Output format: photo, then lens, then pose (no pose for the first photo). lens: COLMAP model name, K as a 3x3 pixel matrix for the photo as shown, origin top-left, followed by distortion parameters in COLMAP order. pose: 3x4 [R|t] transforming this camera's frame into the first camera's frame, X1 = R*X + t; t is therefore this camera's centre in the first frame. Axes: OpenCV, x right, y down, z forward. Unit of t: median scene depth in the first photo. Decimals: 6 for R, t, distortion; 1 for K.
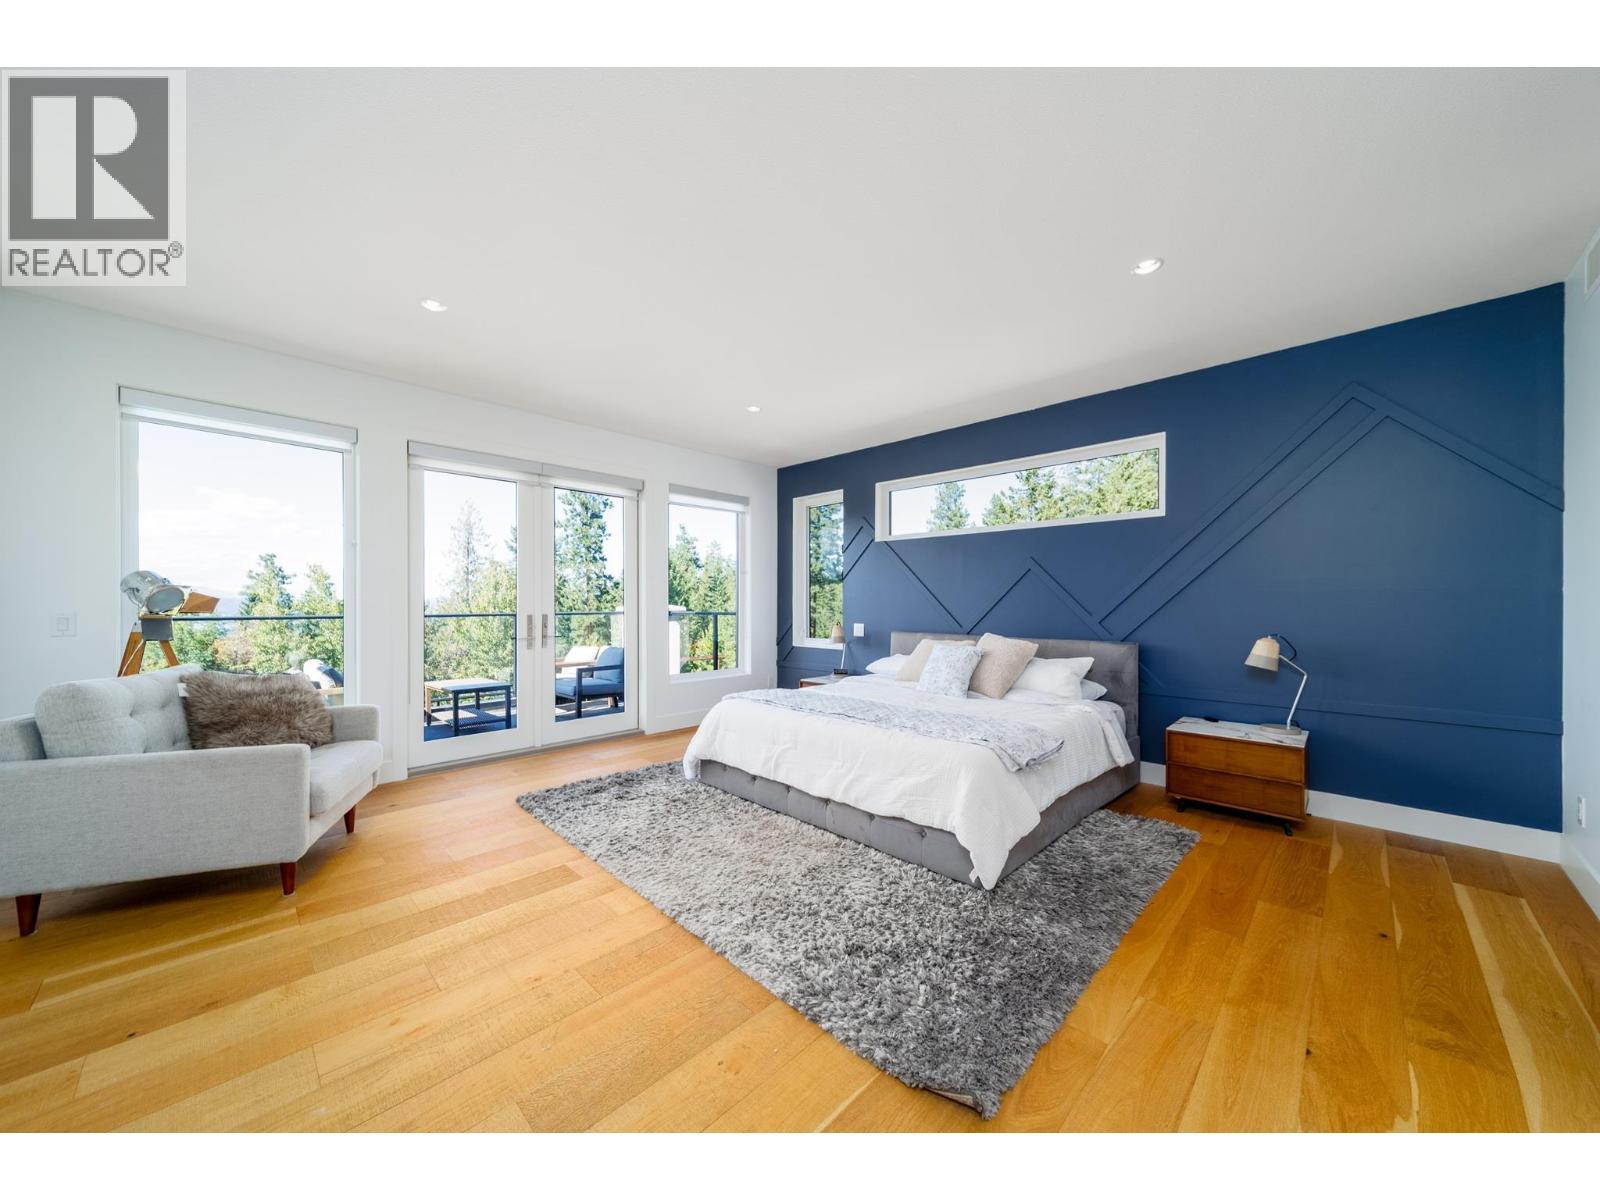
lens RADIAL K [[566.1, 0, 792.6], [0, 566.1, 601.6], [0, 0, 1]] dist [0.001638, 0.000094]
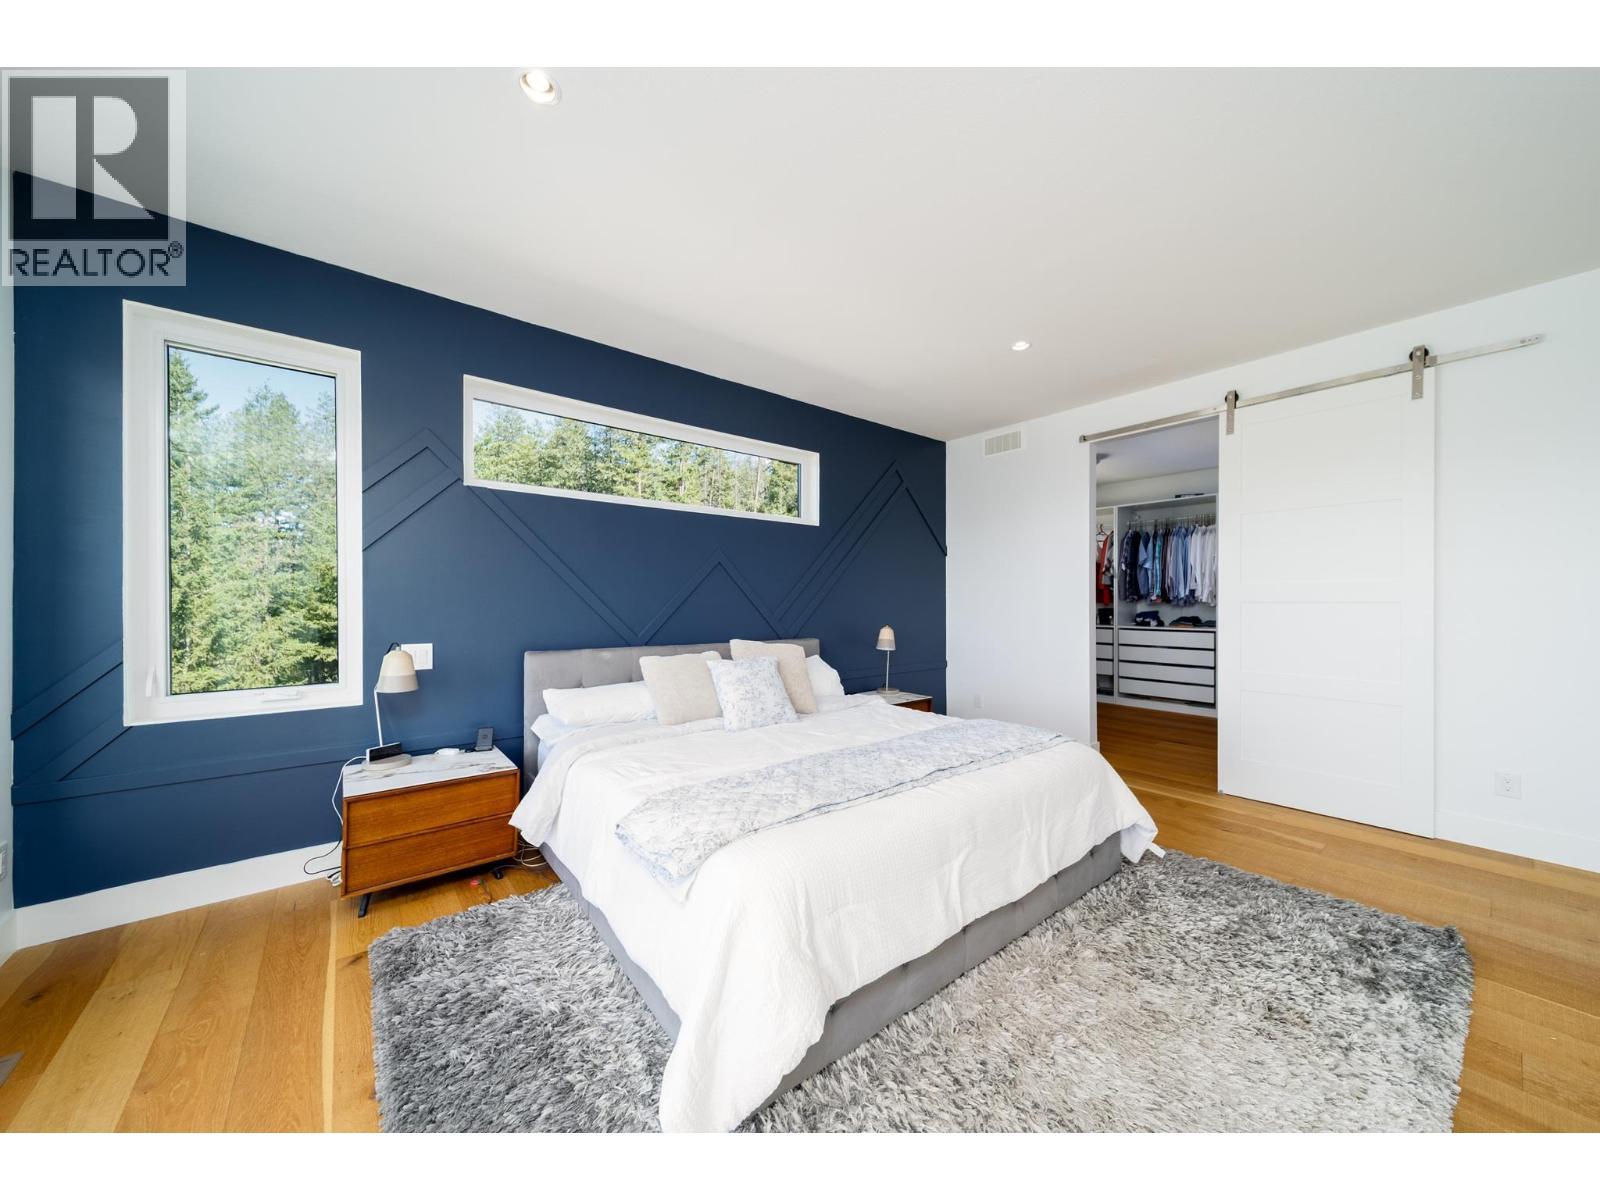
lens RADIAL K [[566.1, 0, 792.6], [0, 566.1, 601.6], [0, 0, 1]] dist [0.001638, 0.000094]
pose [[0.115623, -0.002221, 0.993291, -0.493789], [-0.003455, 0.999991, 0.002638, -0.001513], [-0.993287, -0.003737, 0.115614, 0.919892]]
